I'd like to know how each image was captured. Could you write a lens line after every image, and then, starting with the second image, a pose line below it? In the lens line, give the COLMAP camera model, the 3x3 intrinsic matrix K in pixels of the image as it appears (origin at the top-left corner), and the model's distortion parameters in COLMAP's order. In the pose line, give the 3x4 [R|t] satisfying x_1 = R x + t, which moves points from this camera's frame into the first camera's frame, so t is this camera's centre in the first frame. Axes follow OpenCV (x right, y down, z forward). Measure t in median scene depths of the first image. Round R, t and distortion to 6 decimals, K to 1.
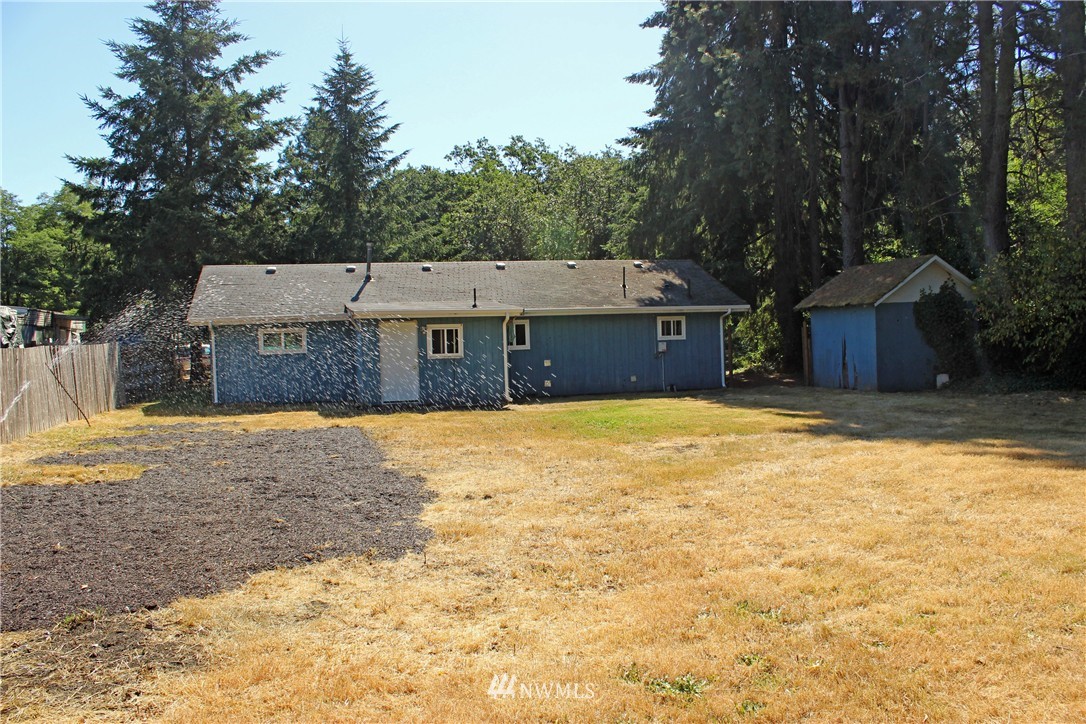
lens RADIAL K [[902.8, 0, 548.9], [0, 902.8, 374.5], [0, 0, 1]] dist [-0.163507, 0.144005]
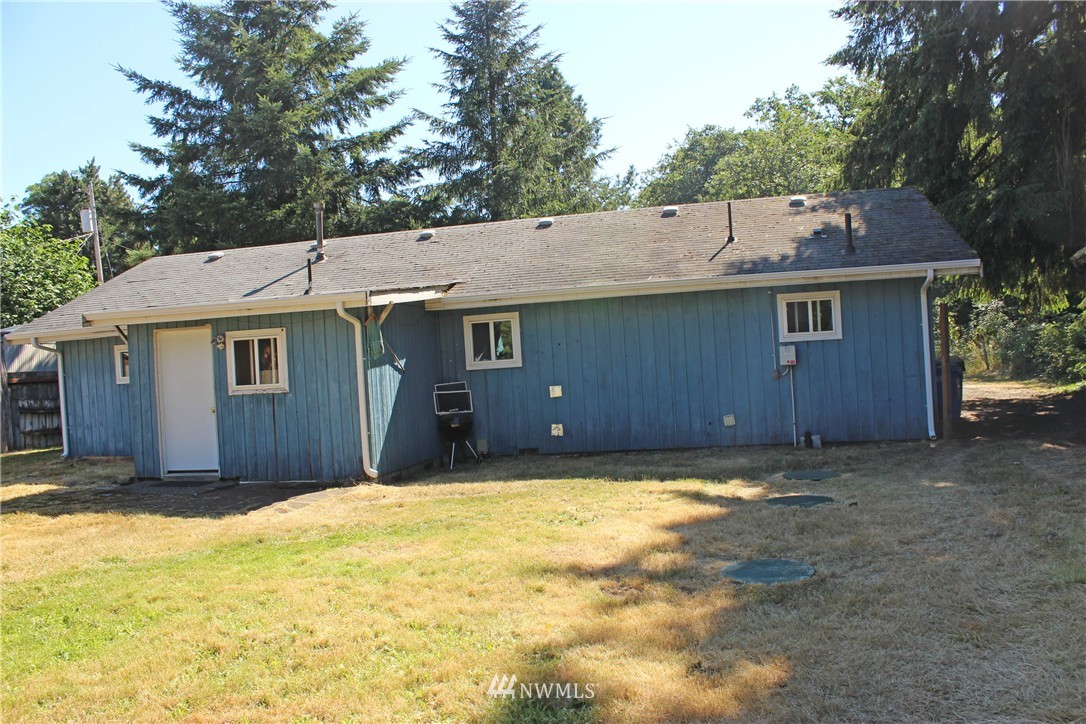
lens RADIAL K [[902.8, 0, 548.9], [0, 902.8, 374.5], [0, 0, 1]] dist [-0.163507, 0.144005]
pose [[0.888726, -0.012080, -0.458279, 0.268172], [0.013324, 0.999911, -0.000518, -0.025102], [0.458244, -0.005646, 0.888808, 0.582779]]
